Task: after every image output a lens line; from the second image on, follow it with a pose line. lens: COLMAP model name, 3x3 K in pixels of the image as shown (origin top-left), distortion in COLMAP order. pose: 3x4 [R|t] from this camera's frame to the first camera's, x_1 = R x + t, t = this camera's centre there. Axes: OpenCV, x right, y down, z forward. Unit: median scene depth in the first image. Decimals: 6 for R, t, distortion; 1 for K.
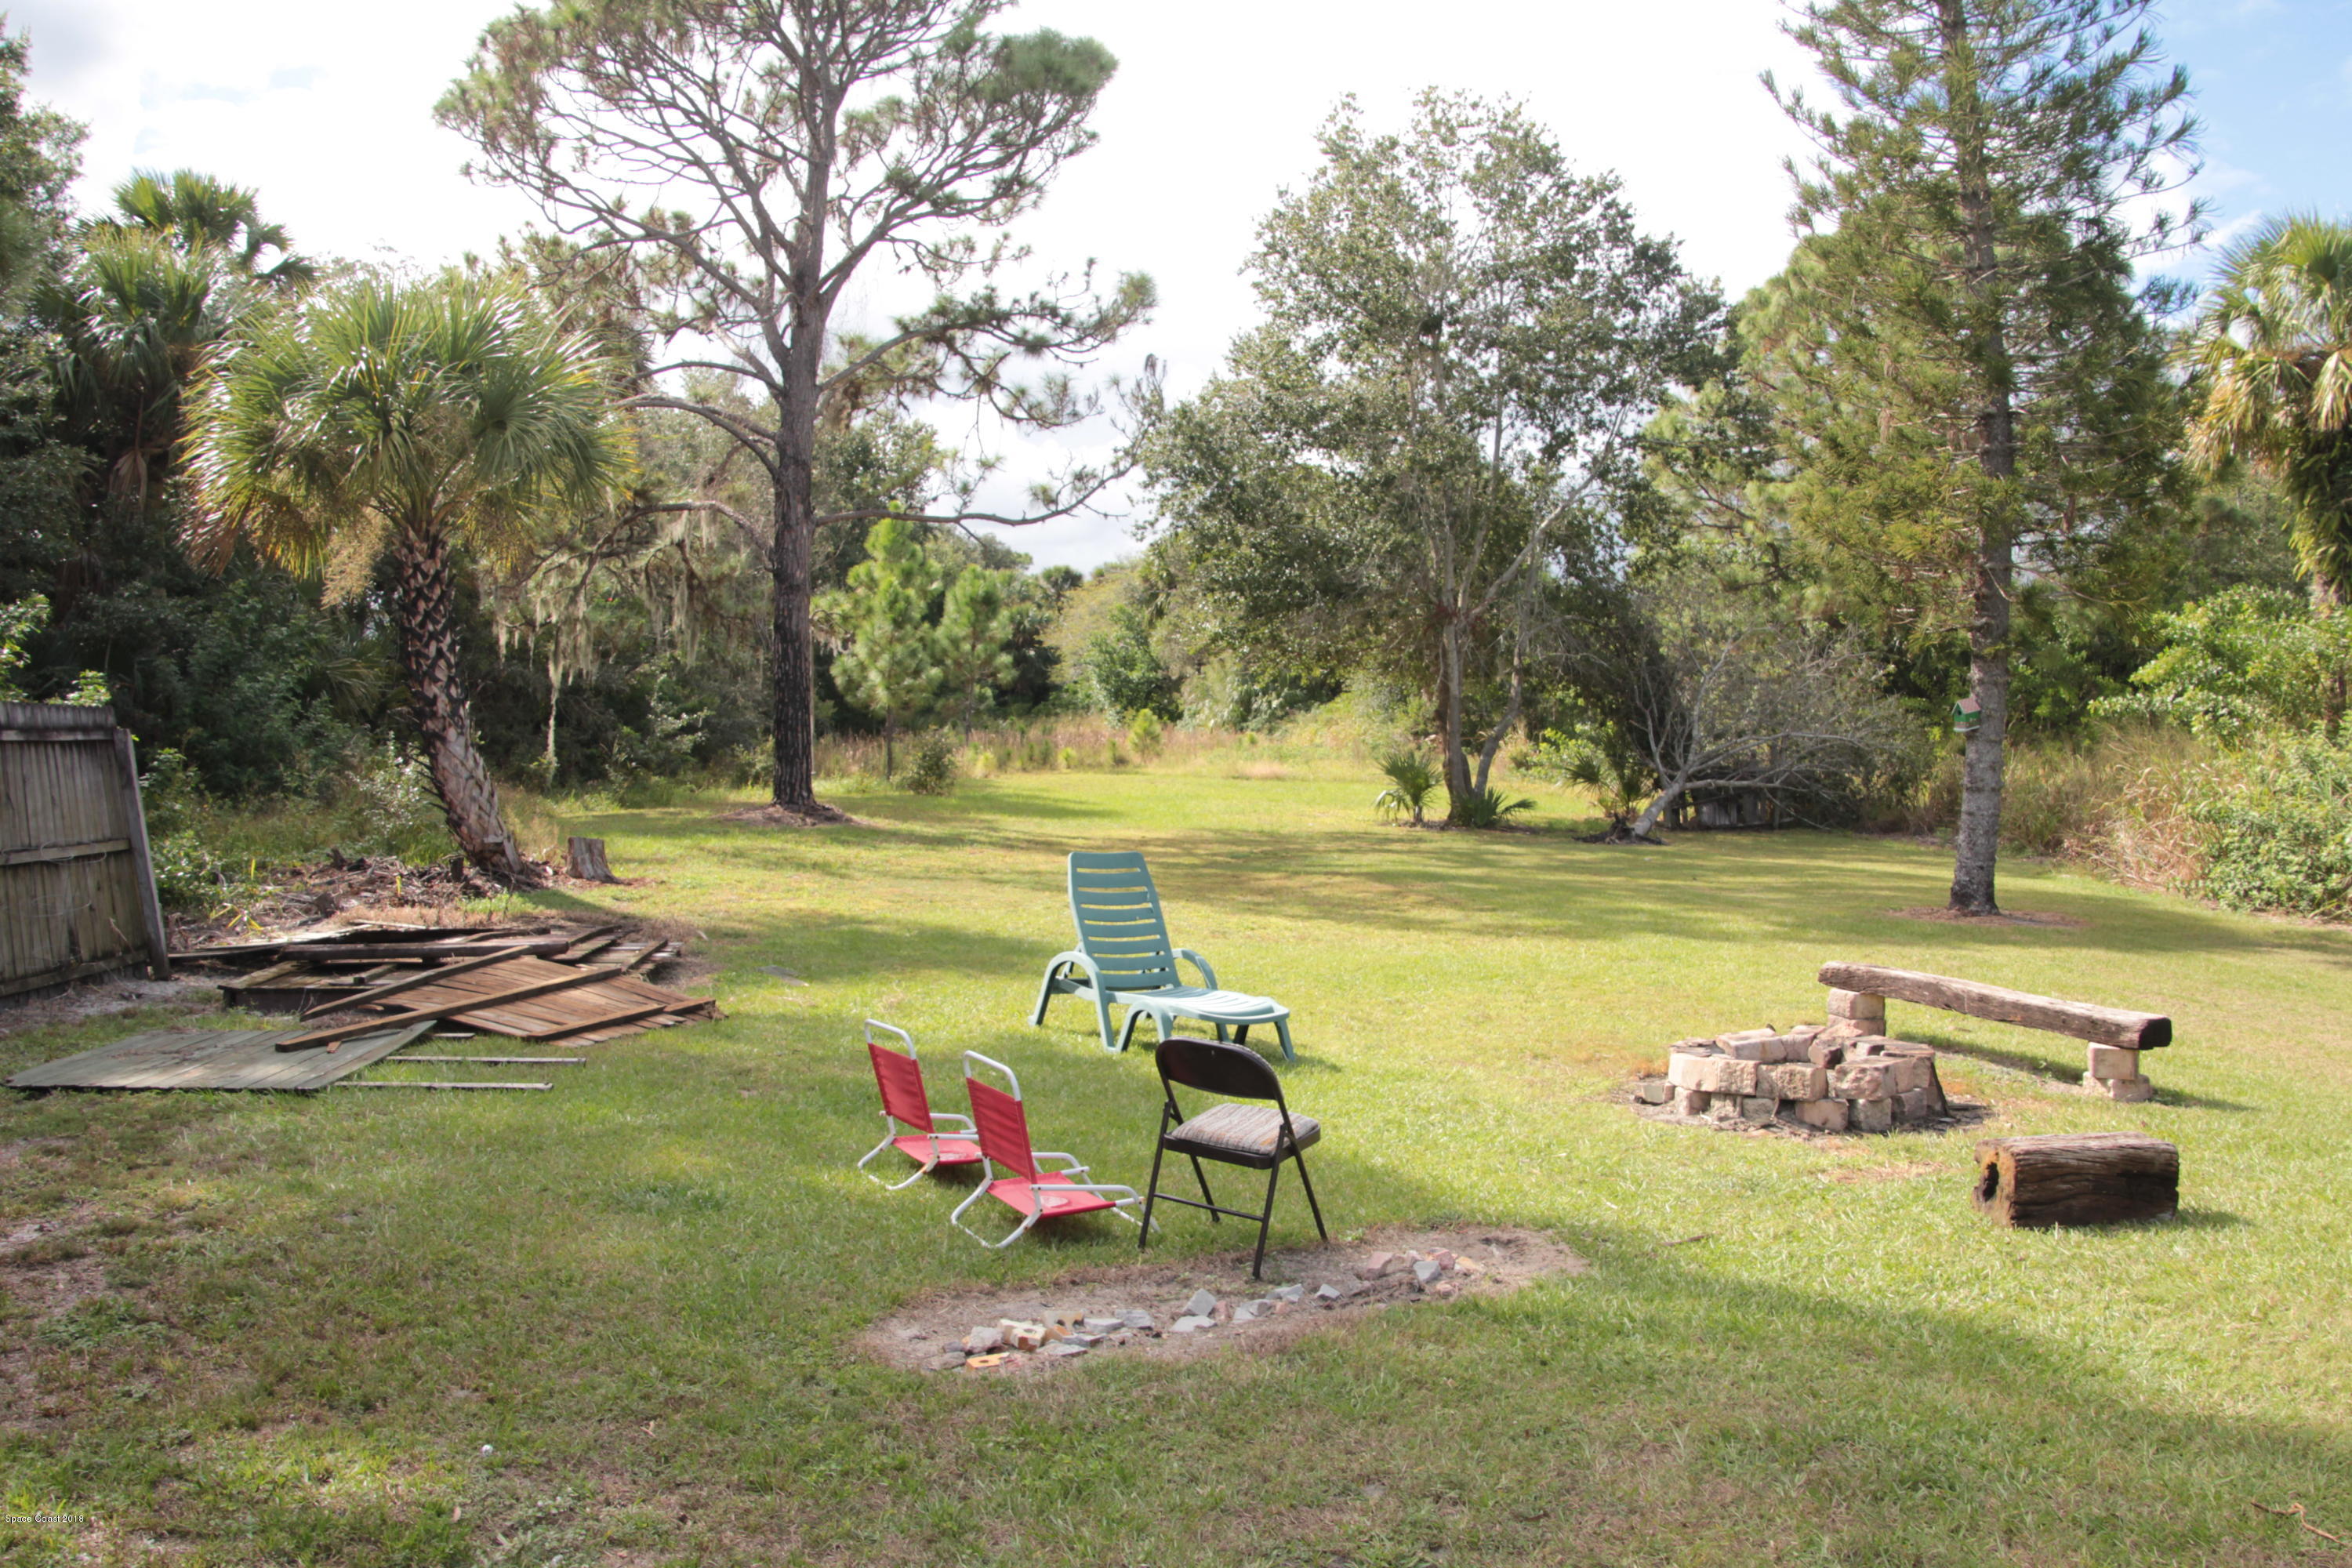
lens RADIAL K [[1942.5, 0, 1190.8], [0, 1942.5, 821.6], [0, 0, 1]] dist [-0.183357, 0.125566]
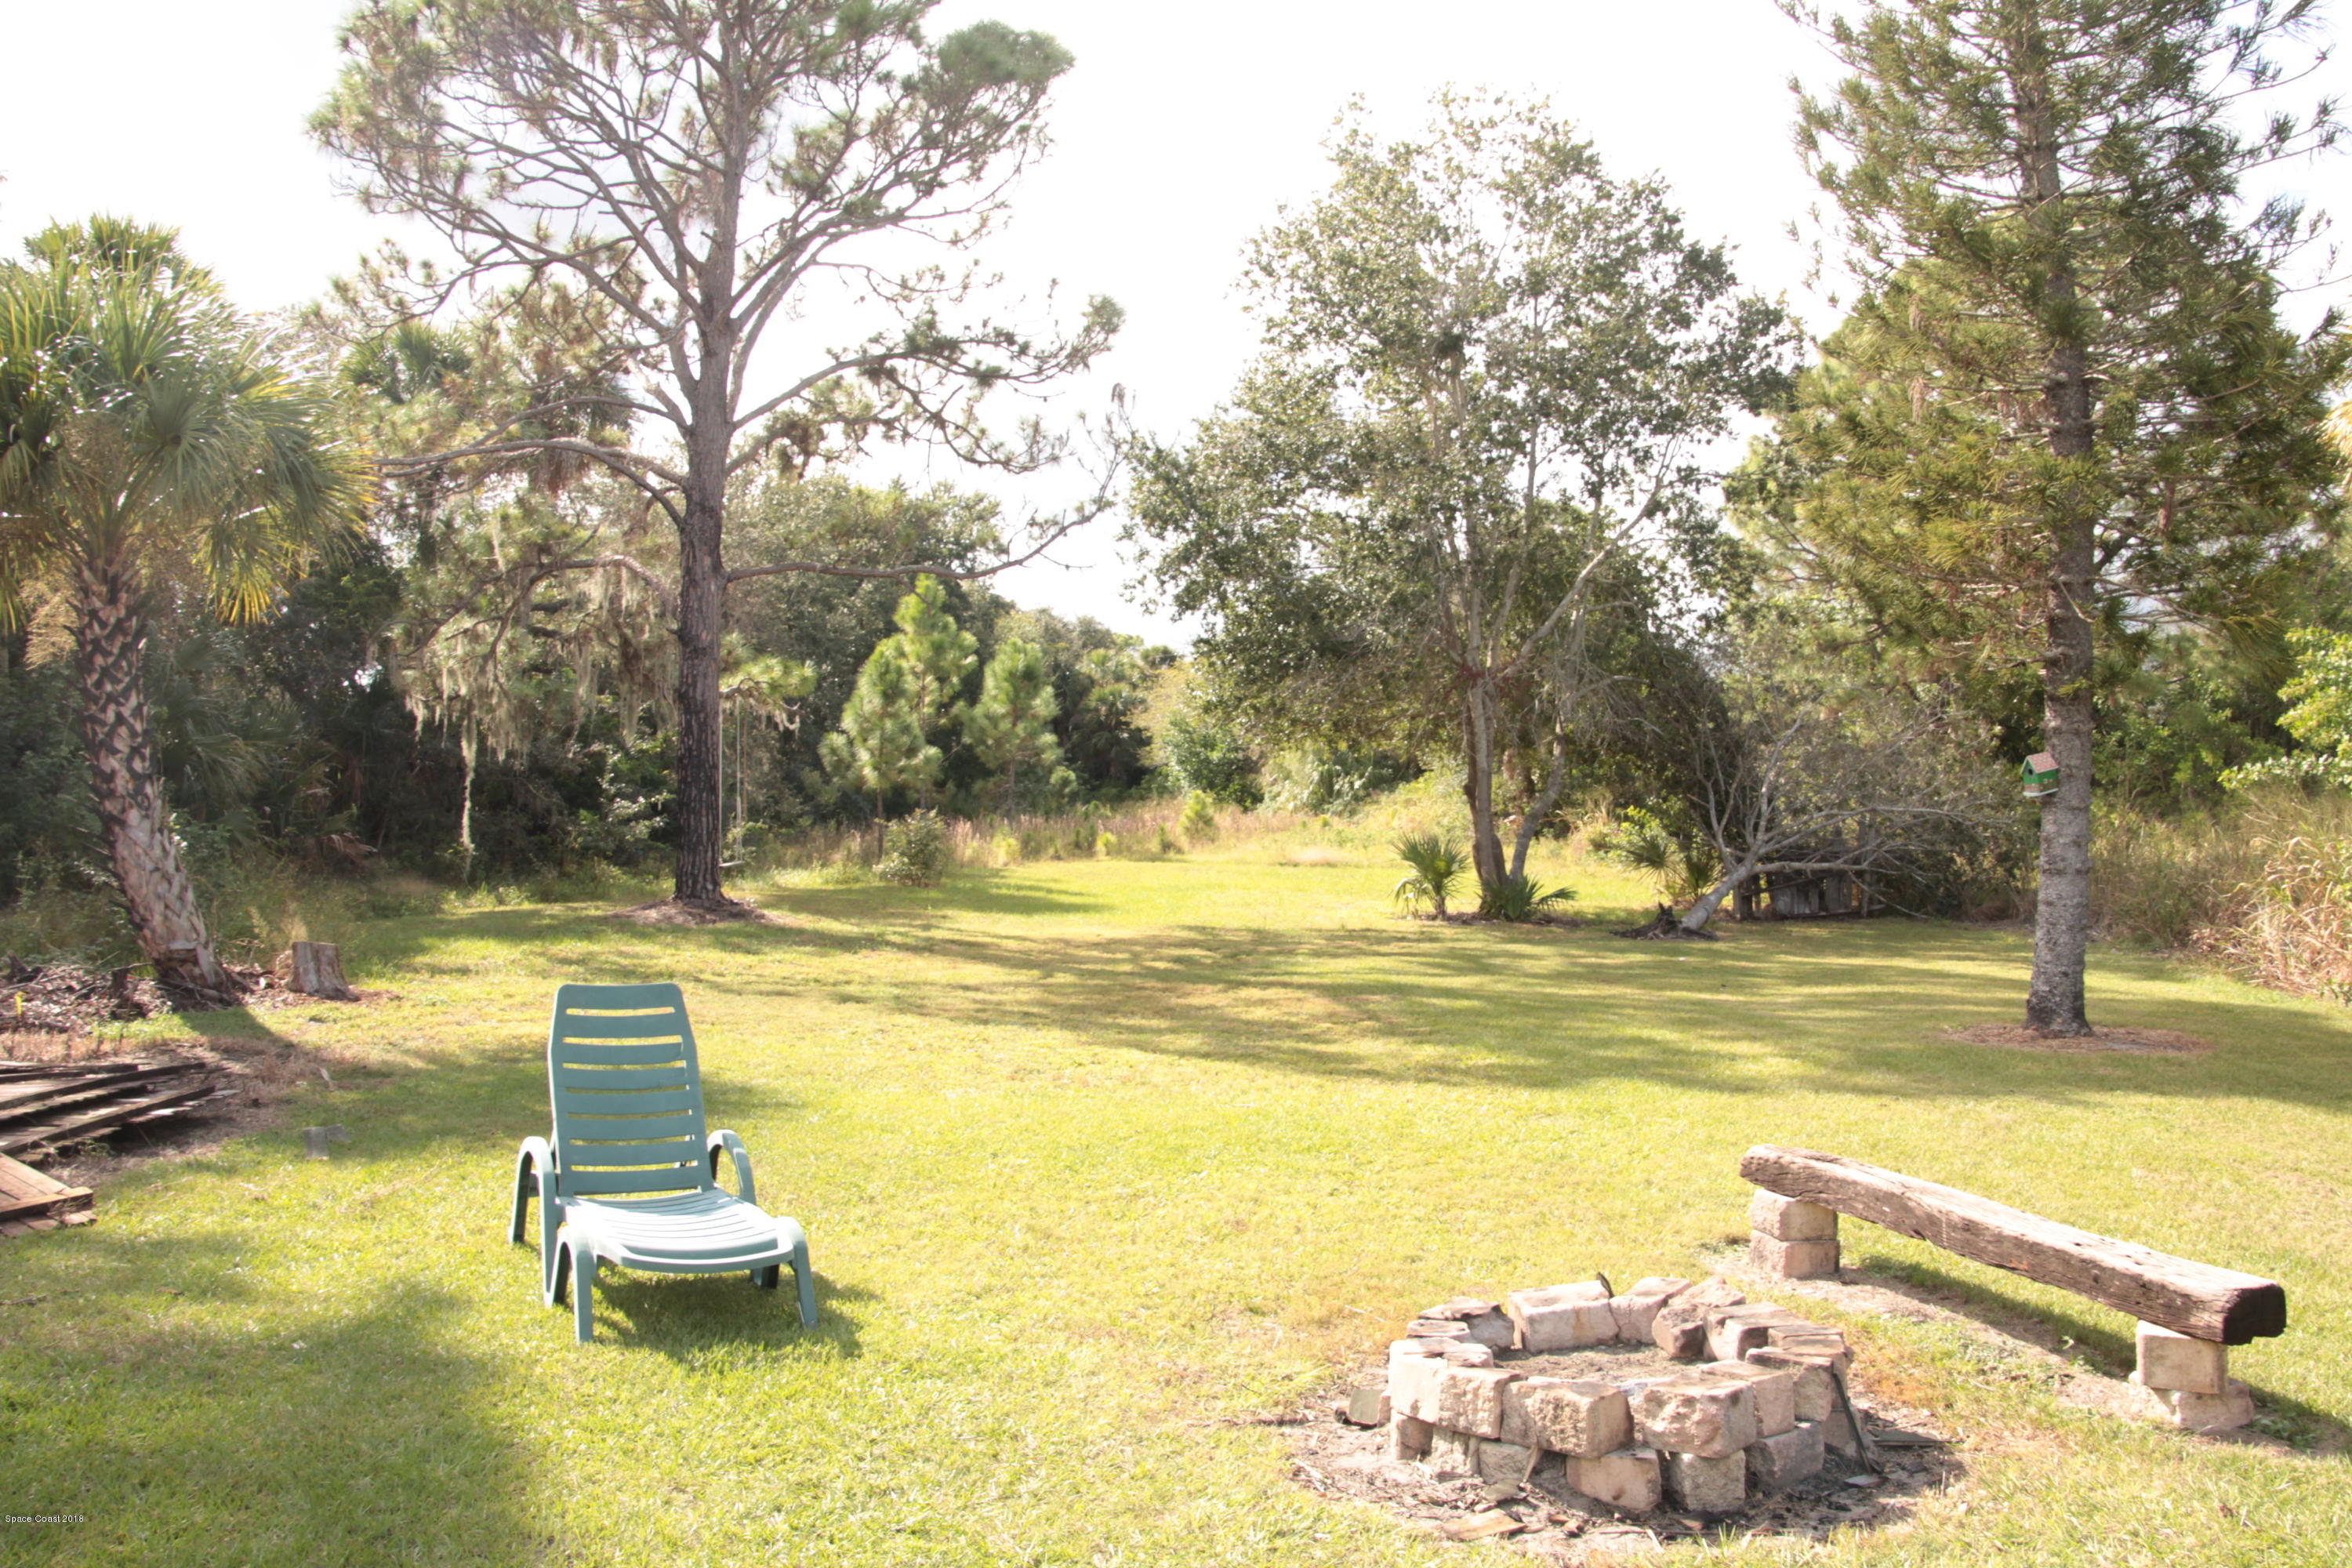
lens RADIAL K [[1960.6, 0, 1219.4], [0, 1960.6, 788.6], [0, 0, 1]] dist [-0.174229, 0.132762]
pose [[0.998285, -0.009678, -0.057731, 0.072394], [0.006158, 0.998128, -0.060848, -0.003508], [0.058212, 0.060388, 0.996476, 0.123839]]
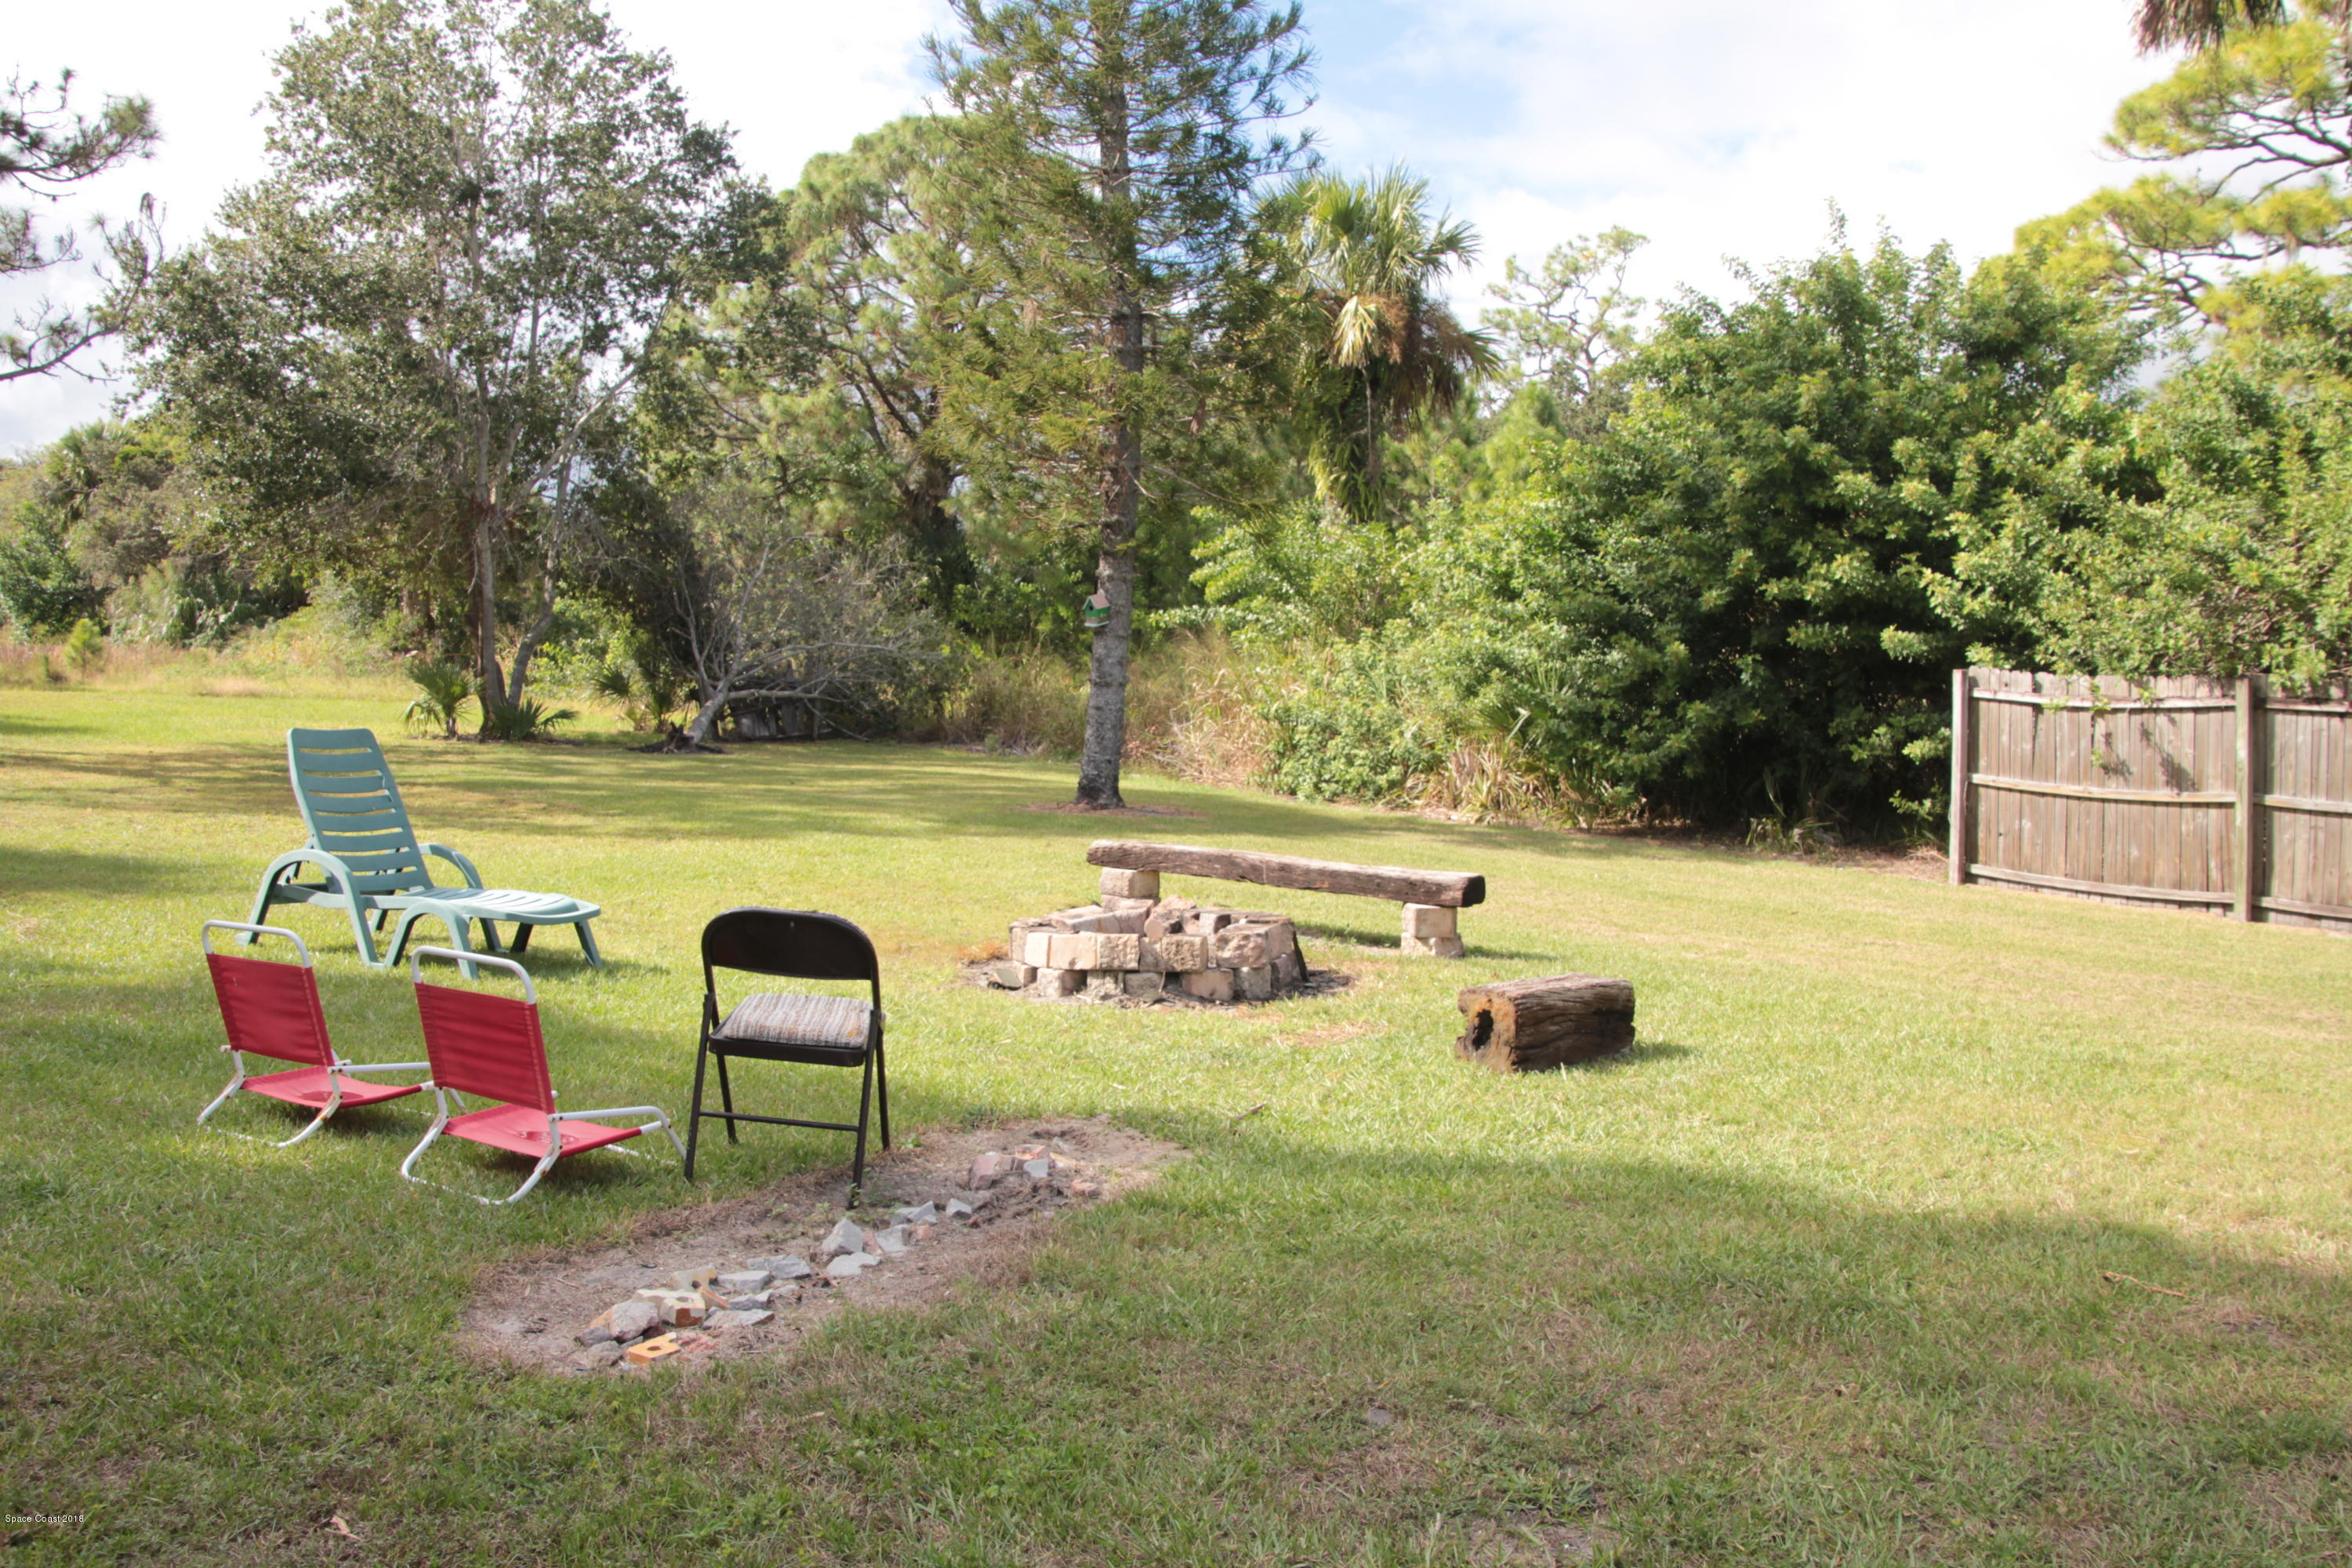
lens RADIAL K [[1942.2, 0, 1159.1], [0, 1942.2, 820.7], [0, 0, 1]] dist [-0.178971, 0.126533]
pose [[0.862795, -0.026764, 0.504845, -0.051555], [0.008486, 0.999224, 0.038471, 0.009659], [-0.505483, -0.028908, 0.862352, 0.049680]]
